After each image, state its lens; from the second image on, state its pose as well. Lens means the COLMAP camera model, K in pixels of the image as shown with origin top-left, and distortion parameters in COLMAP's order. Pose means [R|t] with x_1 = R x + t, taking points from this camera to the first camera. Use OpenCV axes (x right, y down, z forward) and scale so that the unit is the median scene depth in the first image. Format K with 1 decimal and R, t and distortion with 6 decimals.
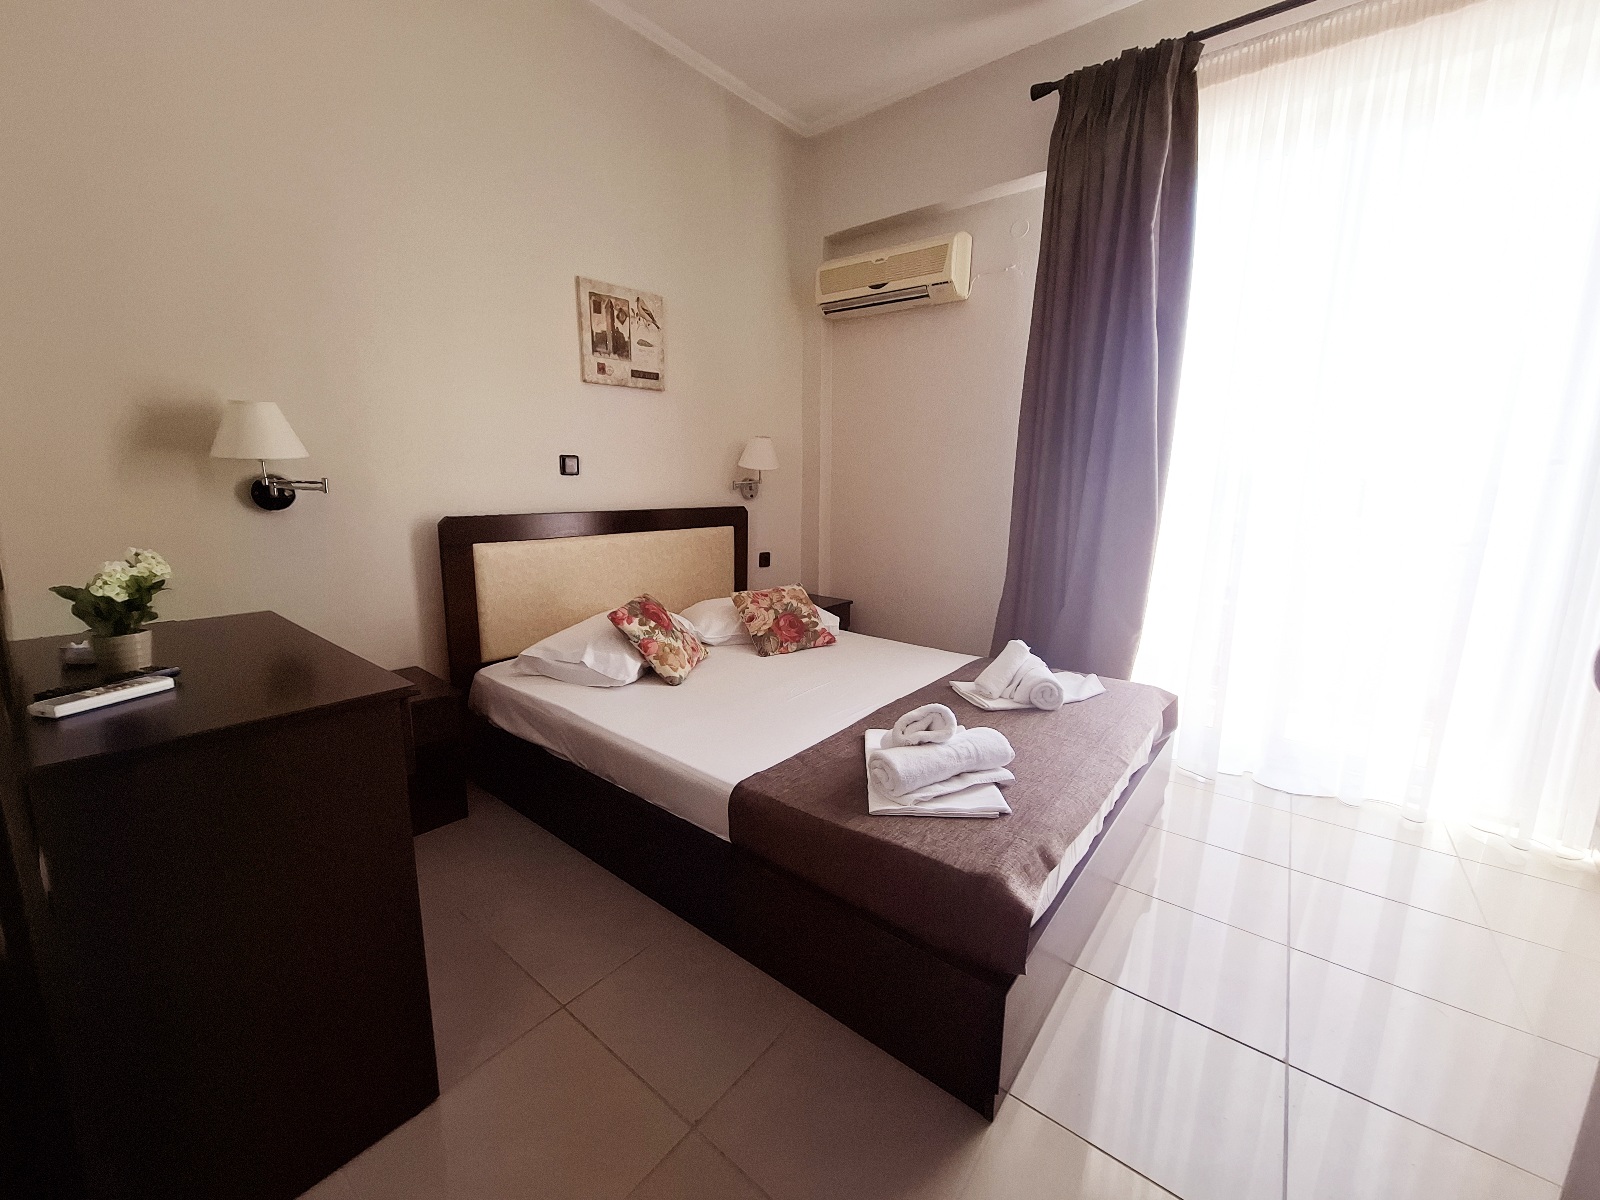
lens RADIAL K [[630.9, 0, 806.7], [0, 630.9, 591.2], [0, 0, 1]] dist [-0.002679, -0.000717]
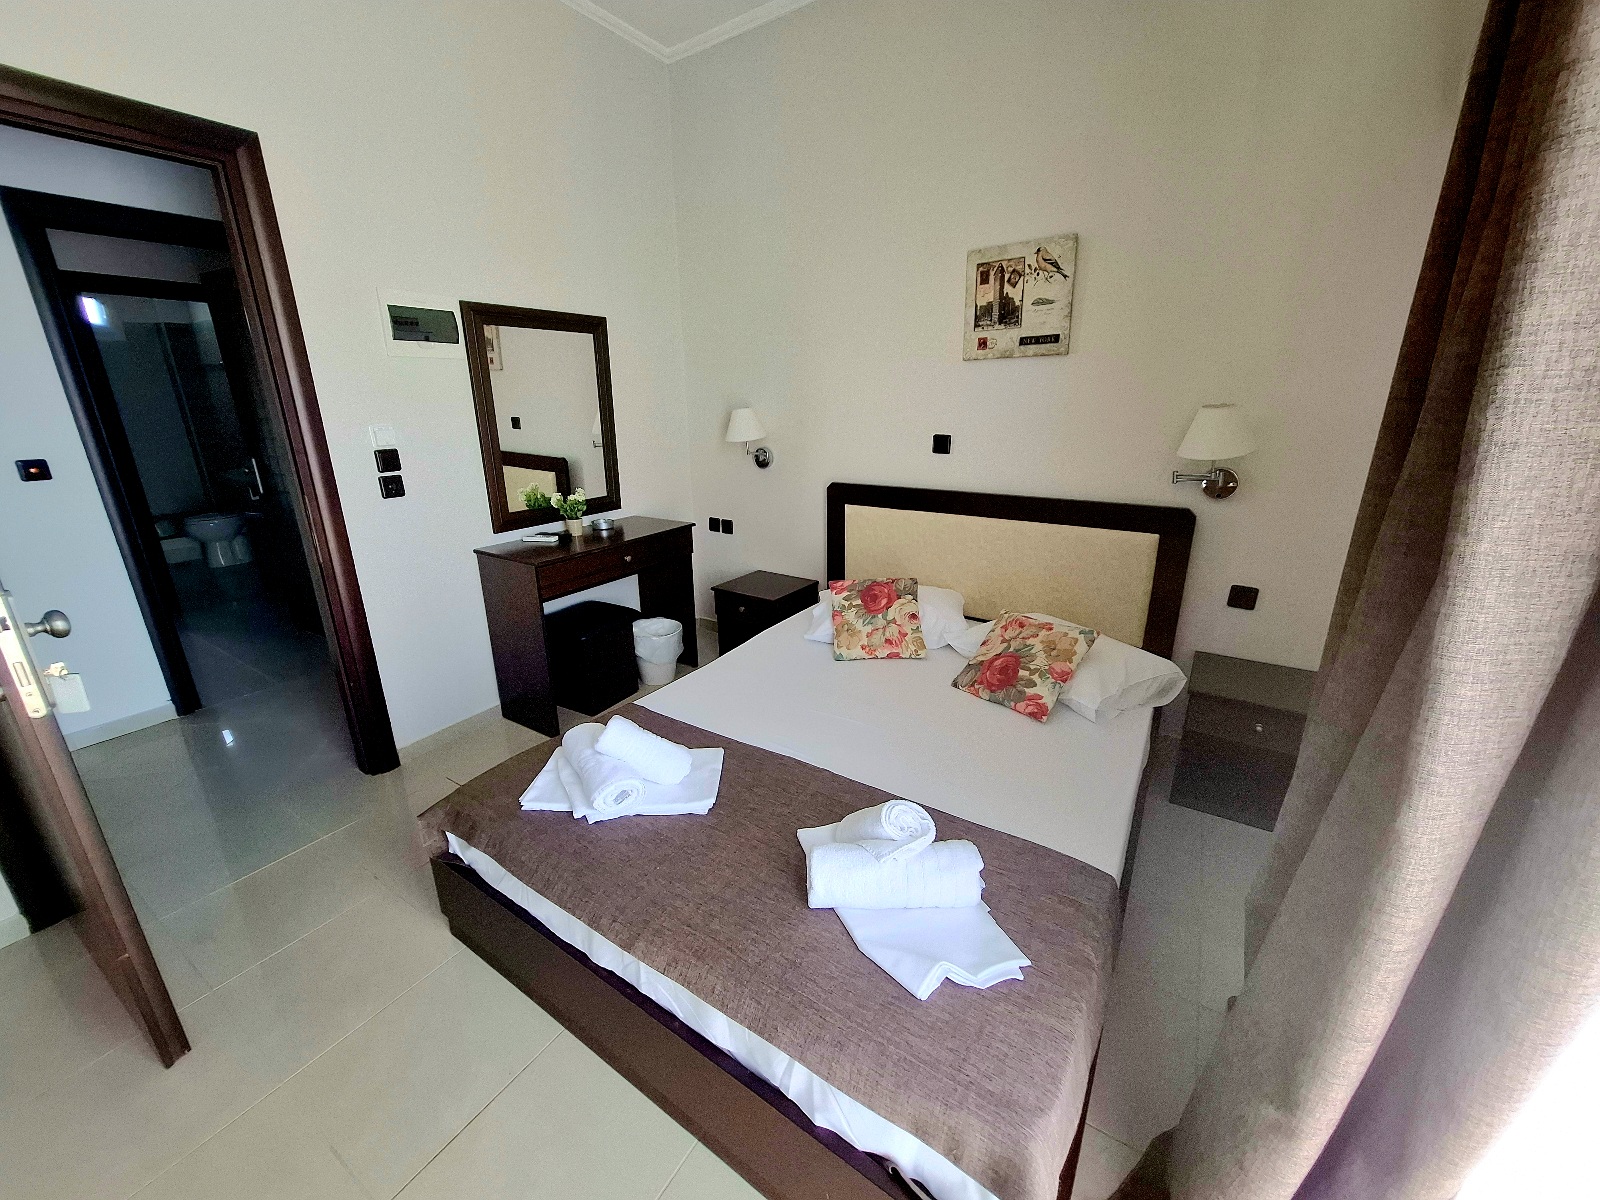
lens RADIAL K [[630.9, 0, 797.6], [0, 630.9, 594.9], [0, 0, 1]] dist [-0.002679, -0.000717]
pose [[0.100125, 0.282661, -0.953980, 0.657893], [-0.166011, 0.950104, 0.264089, -0.194308], [0.981028, 0.131929, 0.142054, 0.631806]]
